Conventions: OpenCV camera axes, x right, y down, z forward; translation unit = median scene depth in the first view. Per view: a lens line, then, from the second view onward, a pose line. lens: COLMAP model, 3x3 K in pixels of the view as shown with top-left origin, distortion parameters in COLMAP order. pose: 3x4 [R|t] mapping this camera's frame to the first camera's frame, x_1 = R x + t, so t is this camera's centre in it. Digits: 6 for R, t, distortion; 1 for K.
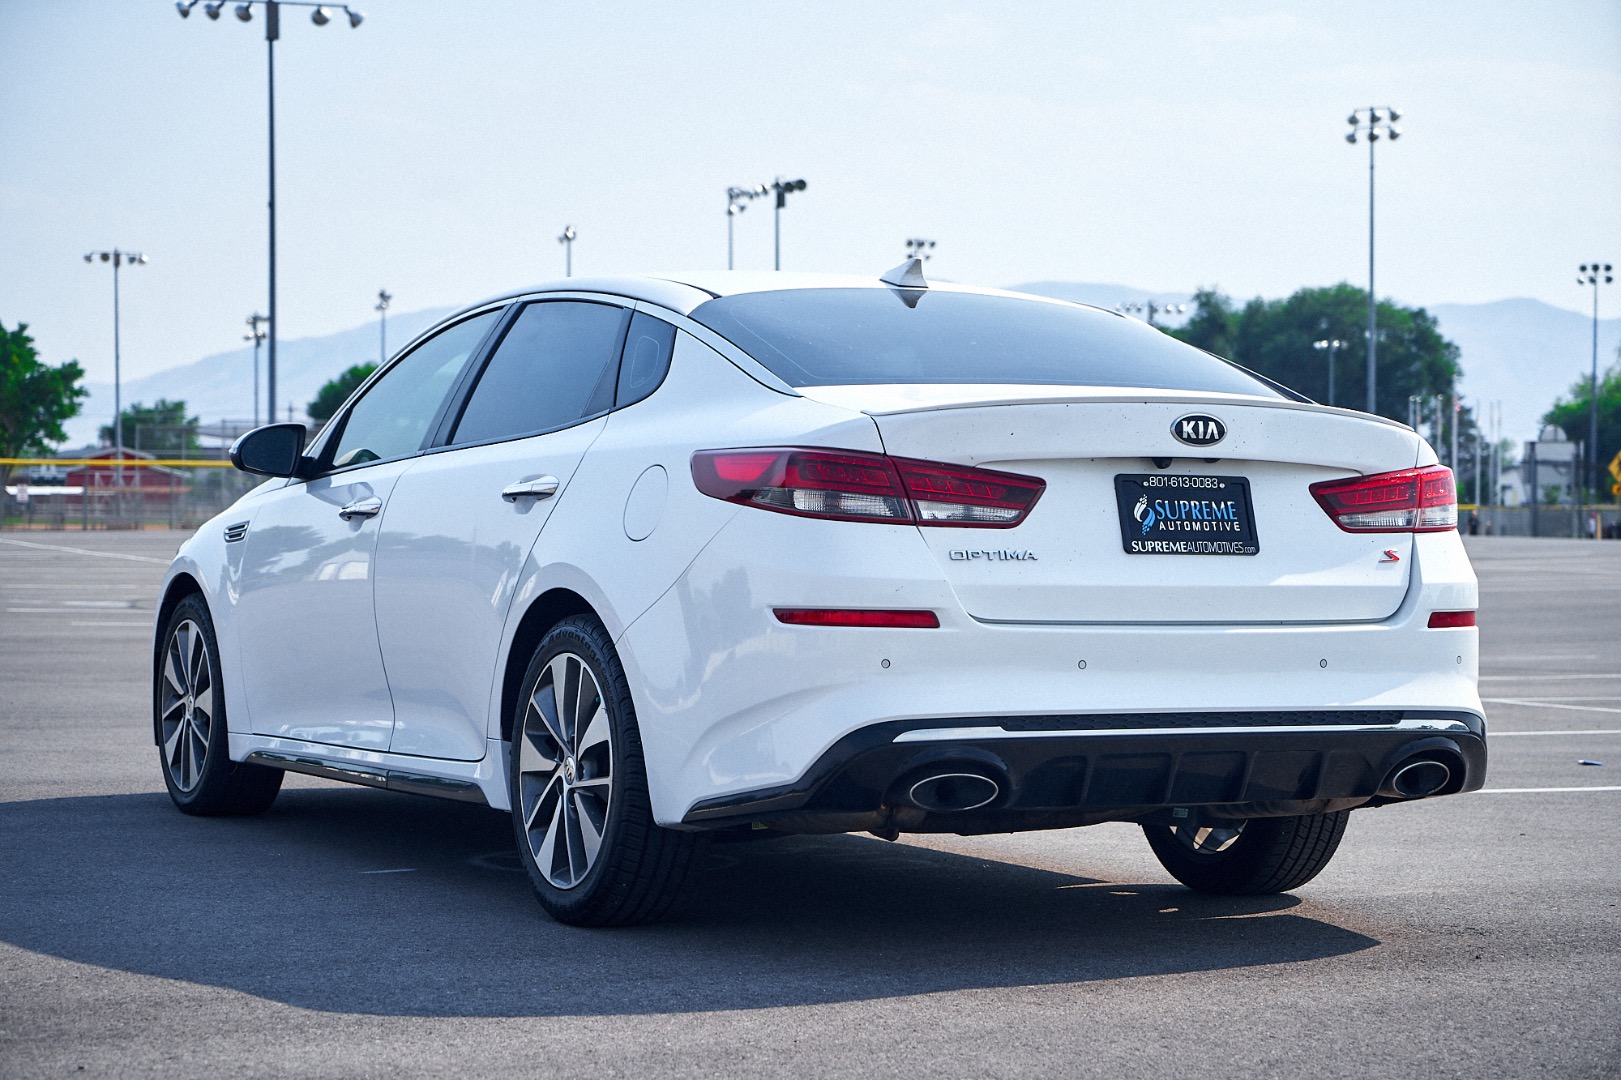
lens RADIAL K [[3291.1, 0, 822.1], [0, 3291.1, 541.6], [0, 0, 1]] dist [0.043385, 0.000000]
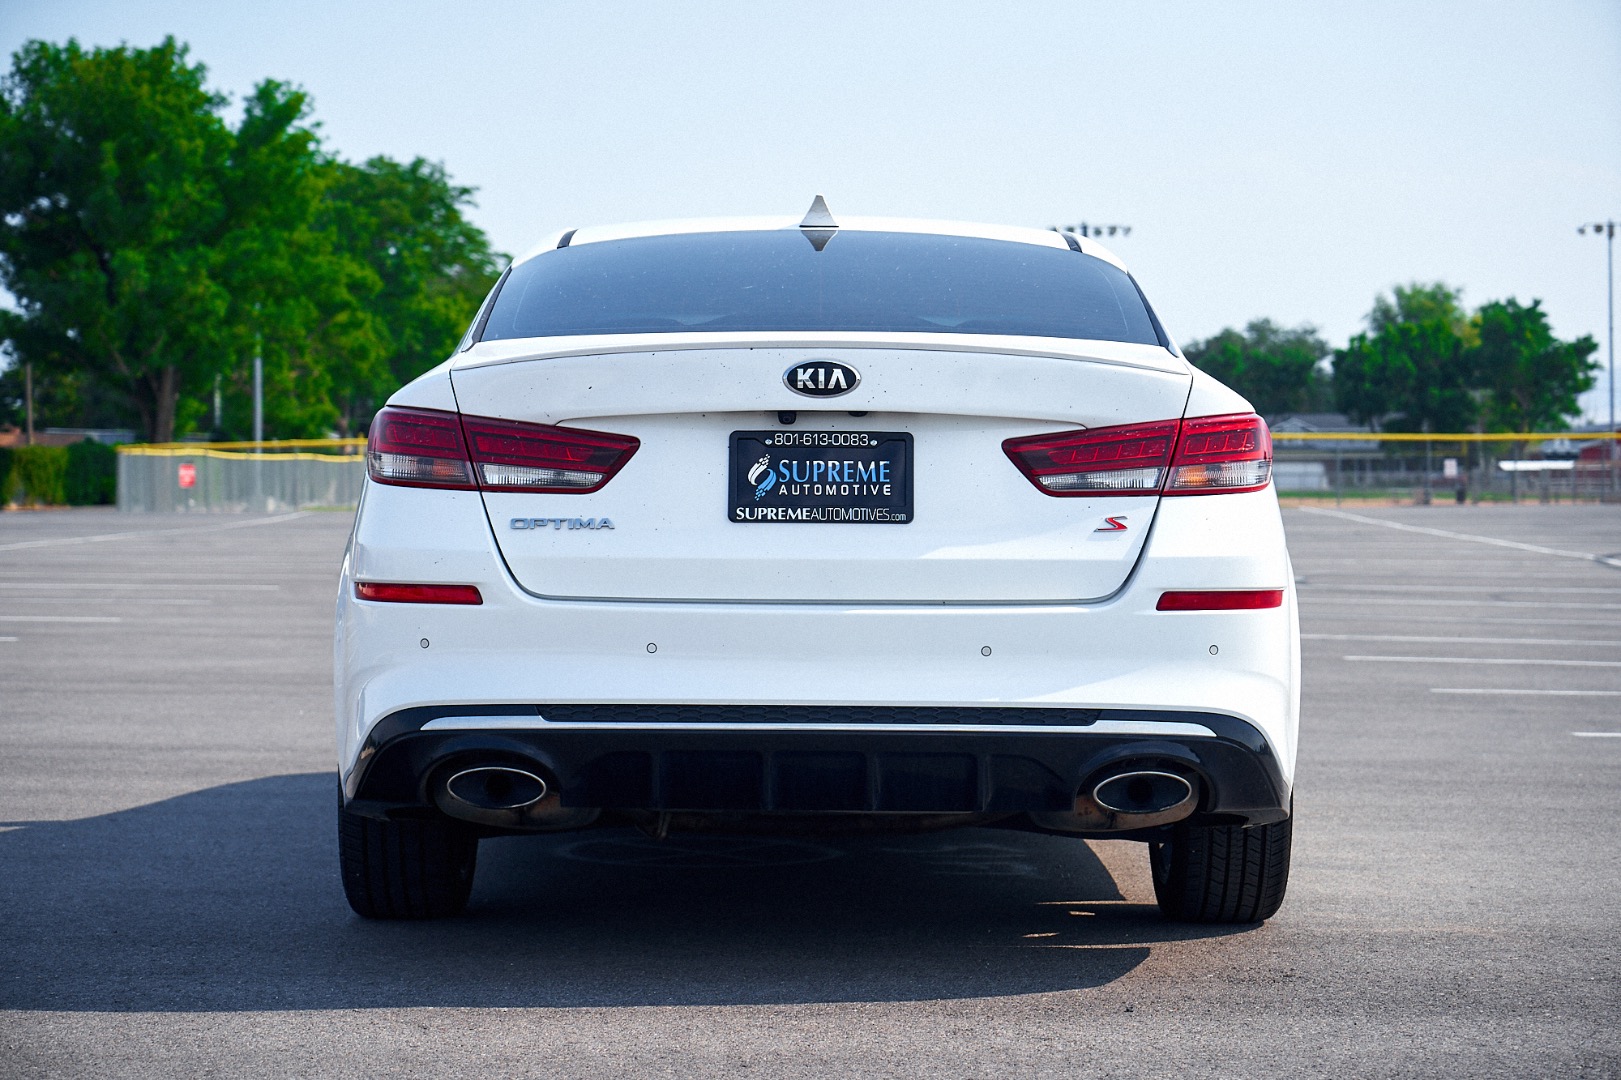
lens RADIAL K [[3291.1, 0, 811.9], [0, 3291.1, 539.8], [0, 0, 1]] dist [0.043385, 0.000000]
pose [[0.889510, 0.000260, -0.456916, 0.501772], [0.002905, 0.999976, 0.006225, 0.002962], [0.456907, -0.006865, 0.889488, 0.228622]]
